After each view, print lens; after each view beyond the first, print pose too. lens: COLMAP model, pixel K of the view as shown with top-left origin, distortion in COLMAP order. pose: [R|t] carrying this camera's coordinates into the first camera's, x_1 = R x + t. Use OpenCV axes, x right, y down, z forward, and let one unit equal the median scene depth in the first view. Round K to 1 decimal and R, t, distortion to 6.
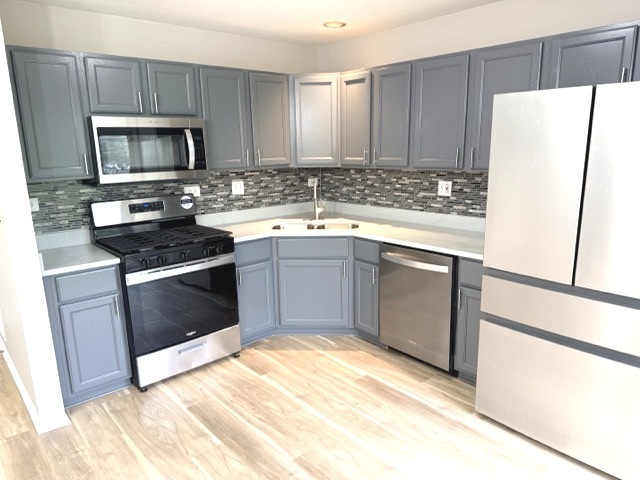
lens RADIAL K [[445.3, 0, 320.0], [0, 445.3, 240.0], [0, 0, 1]] dist [0.093281, -0.134691]
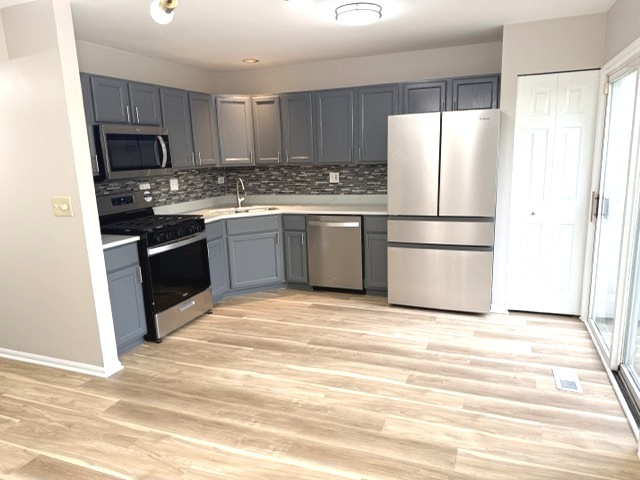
lens RADIAL K [[445.3, 0, 320.0], [0, 445.3, 240.0], [0, 0, 1]] dist [0.093281, -0.134691]
pose [[0.888986, -0.099212, 0.447059, -0.437999], [0.112099, 0.993694, -0.002388, 0.087183], [-0.444003, 0.052238, 0.894501, -0.280781]]
